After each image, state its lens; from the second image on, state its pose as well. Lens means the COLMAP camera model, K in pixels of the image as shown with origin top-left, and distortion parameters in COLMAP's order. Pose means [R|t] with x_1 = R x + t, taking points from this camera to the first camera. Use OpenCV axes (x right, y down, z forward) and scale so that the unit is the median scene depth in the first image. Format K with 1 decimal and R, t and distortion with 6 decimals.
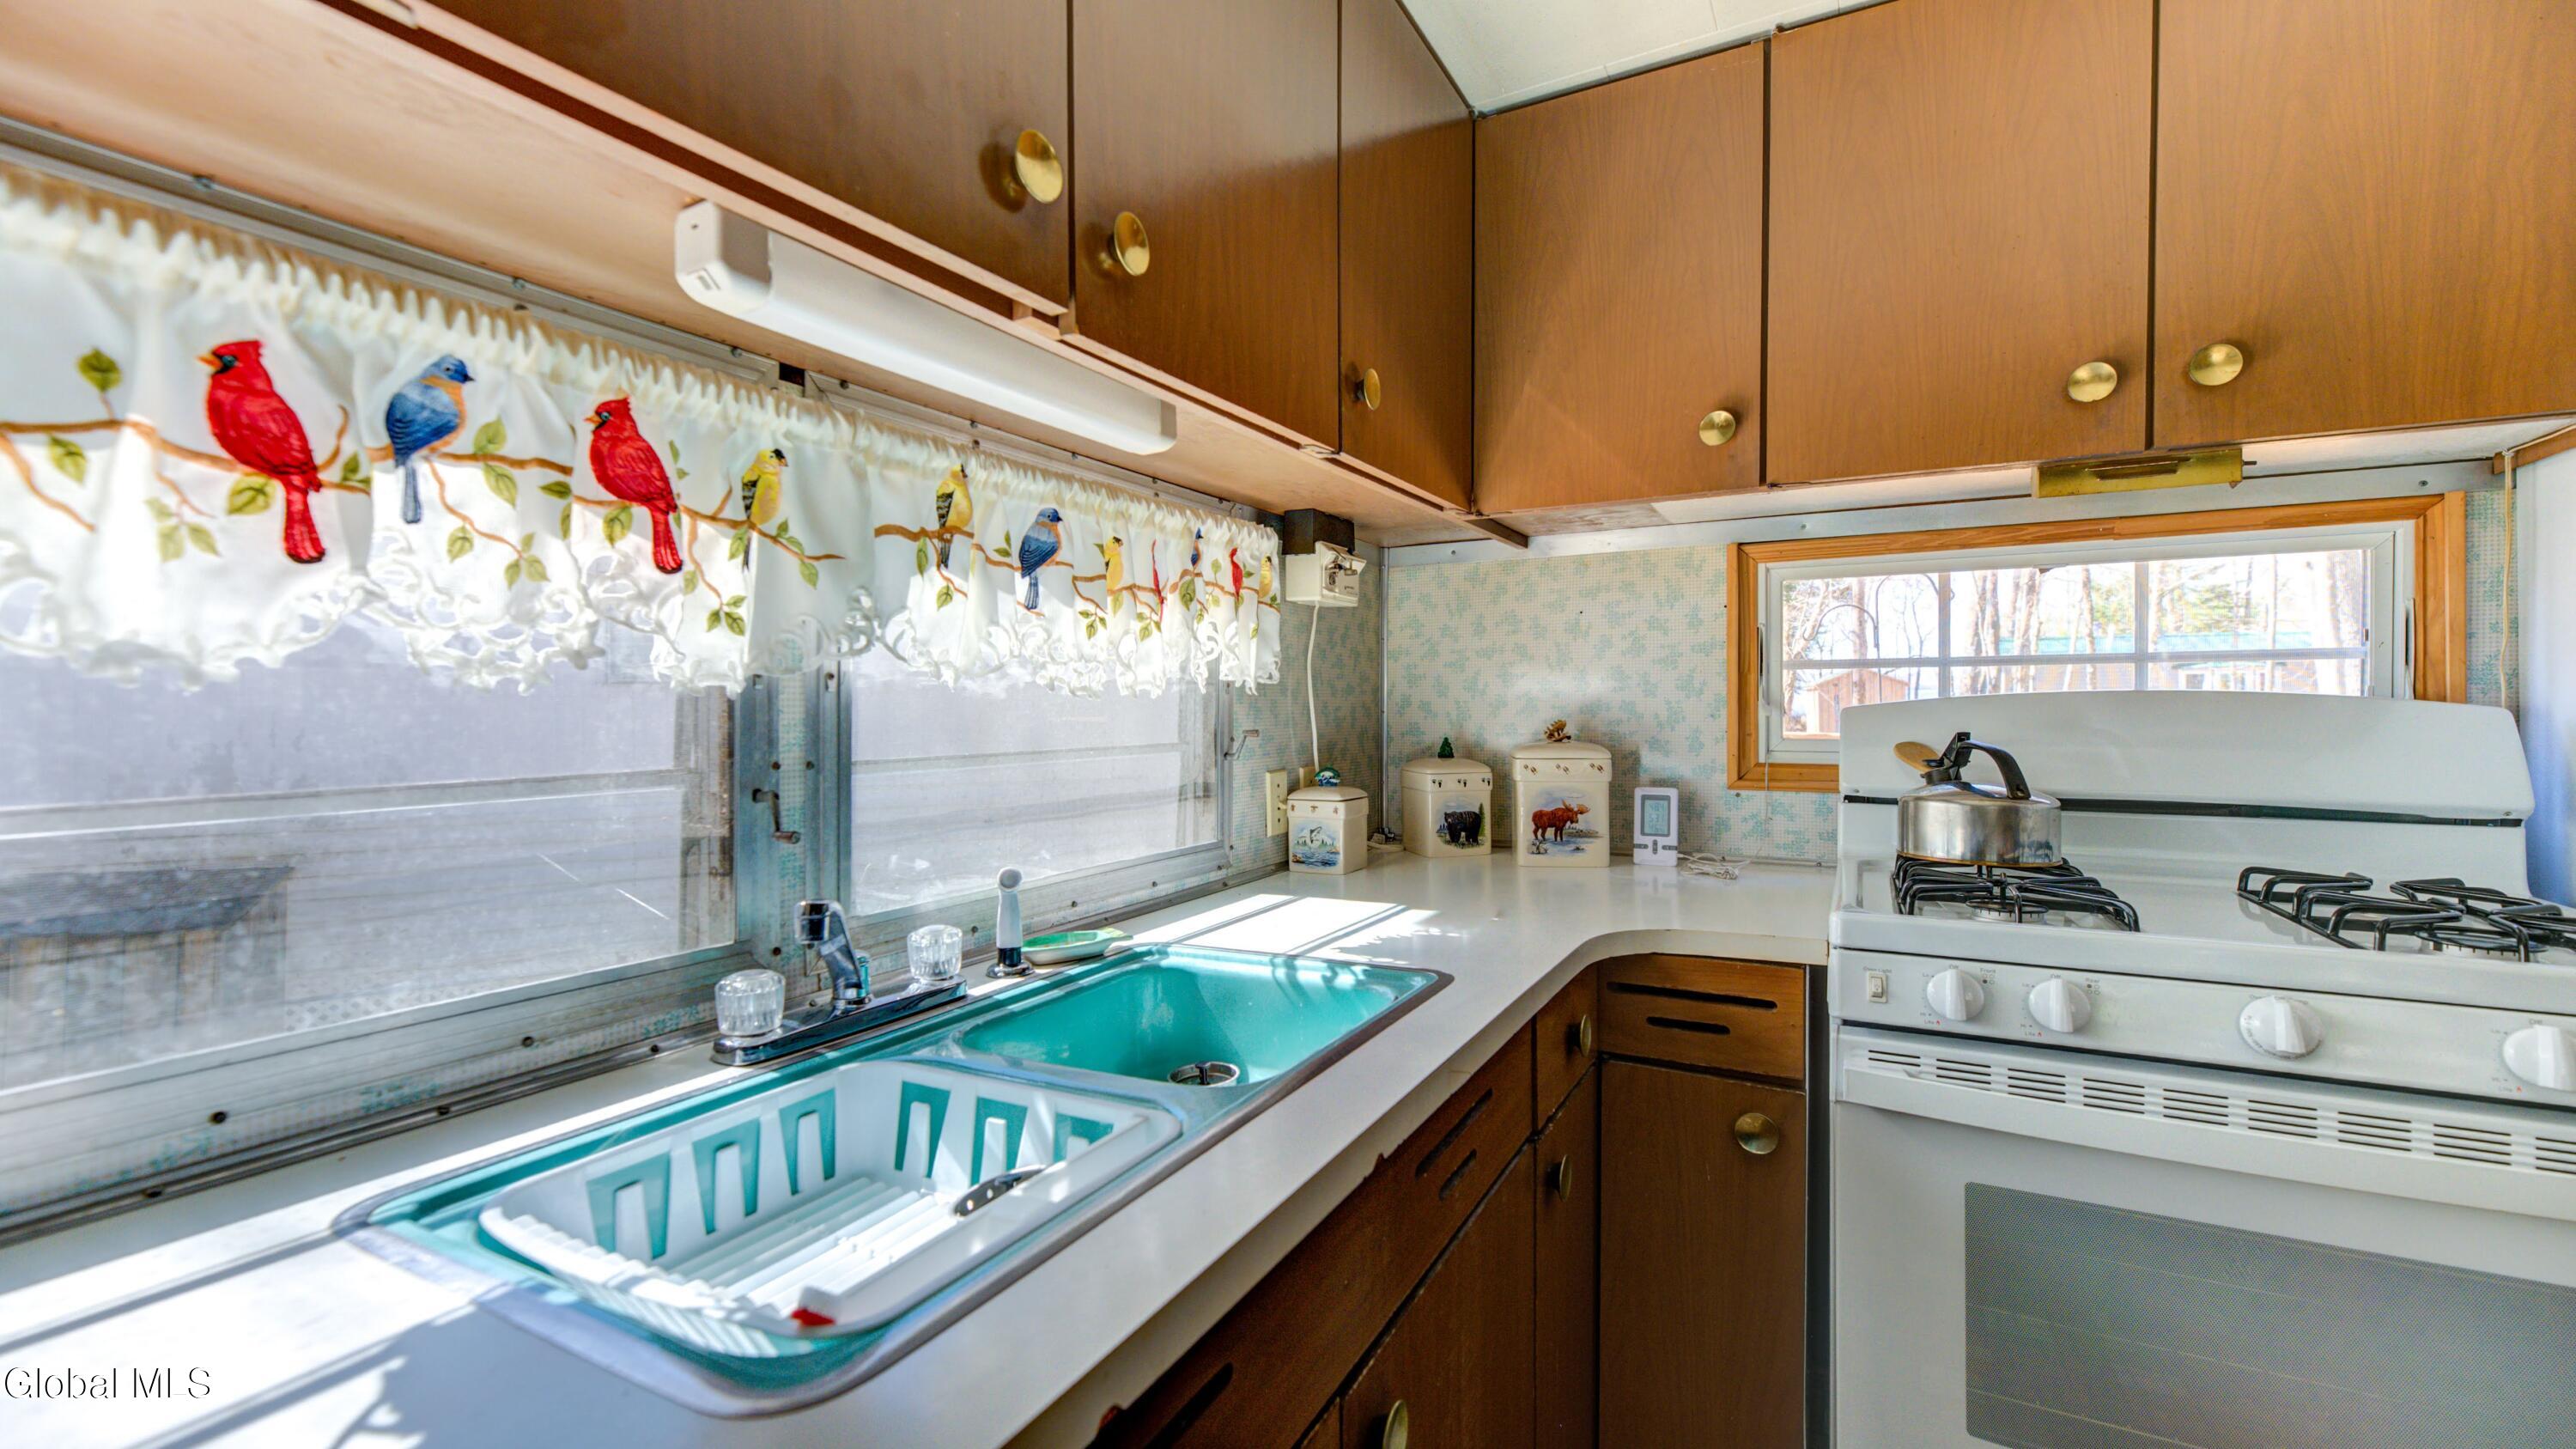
lens RADIAL K [[1062.2, 0, 1295.9], [0, 1062.2, 711.4], [0, 0, 1]] dist [0.004149, -0.001737]
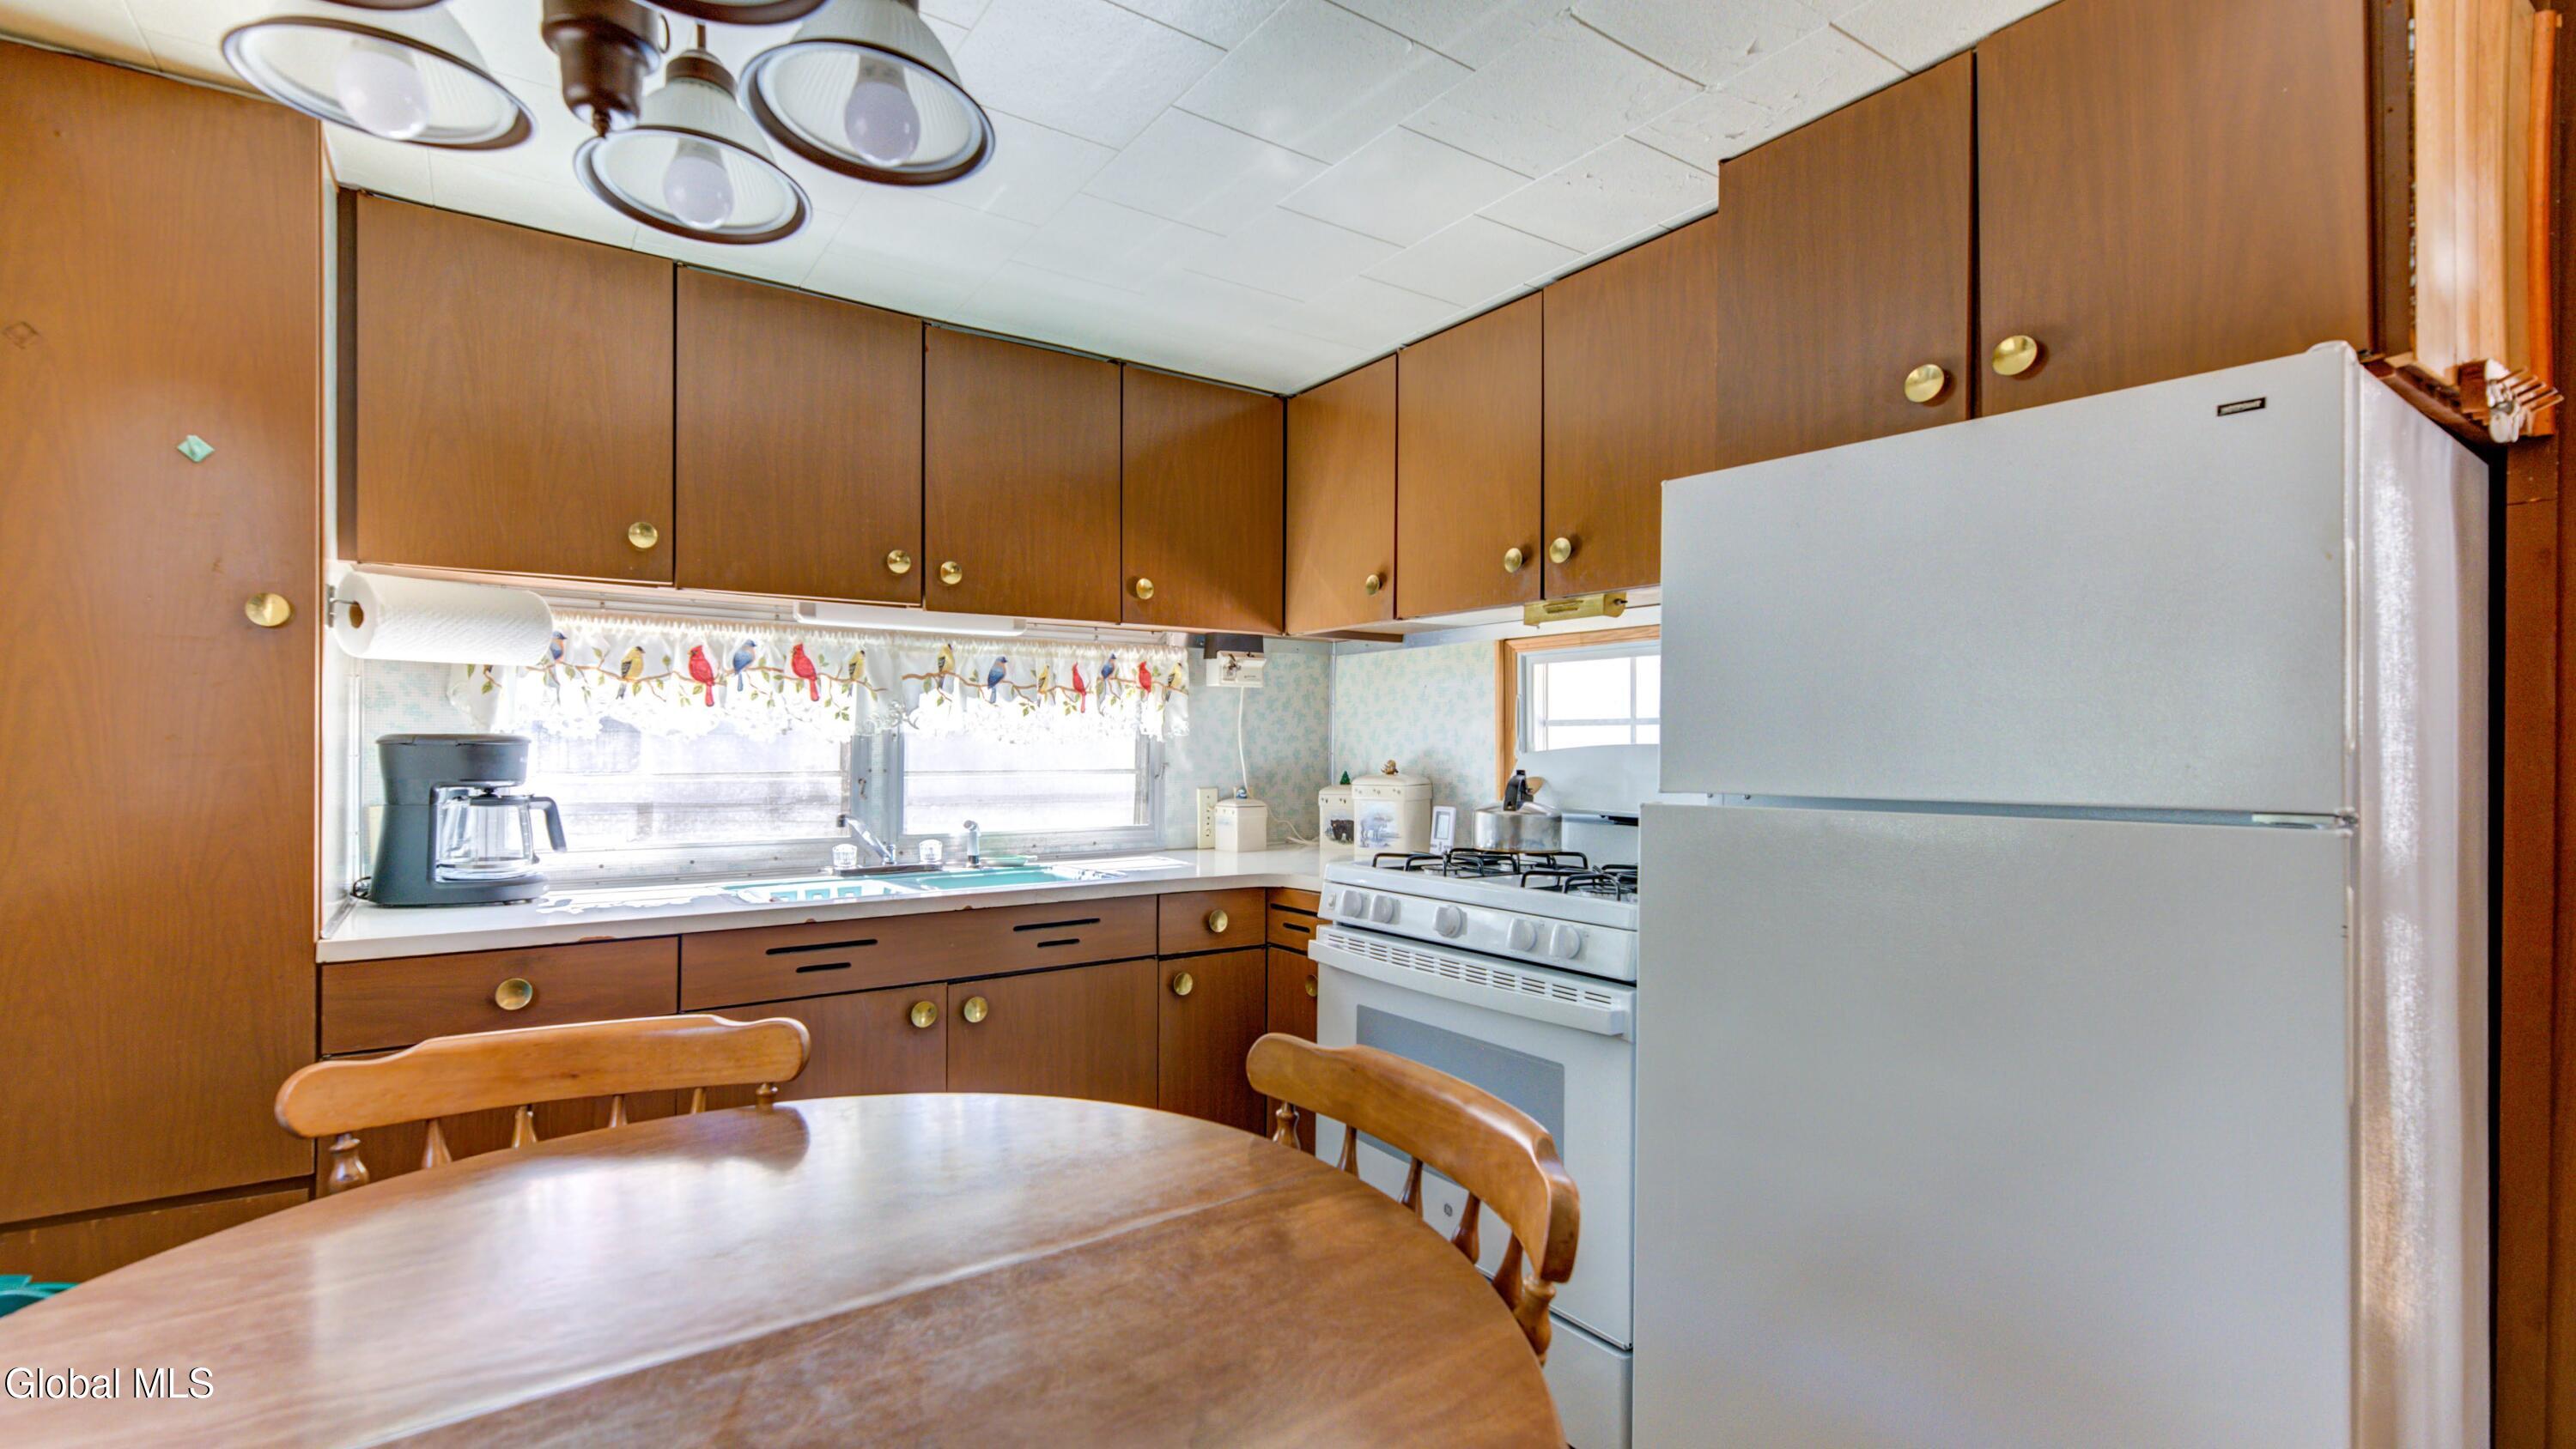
lens RADIAL K [[1158.5, 0, 1277.0], [0, 1158.5, 741.7], [0, 0, 1]] dist [0.001168, 0.000233]
pose [[0.891205, 0.006293, -0.453556, 1.292045], [-0.010226, 0.999928, -0.006221, -0.008689], [0.453485, 0.010183, 0.891206, -0.817885]]
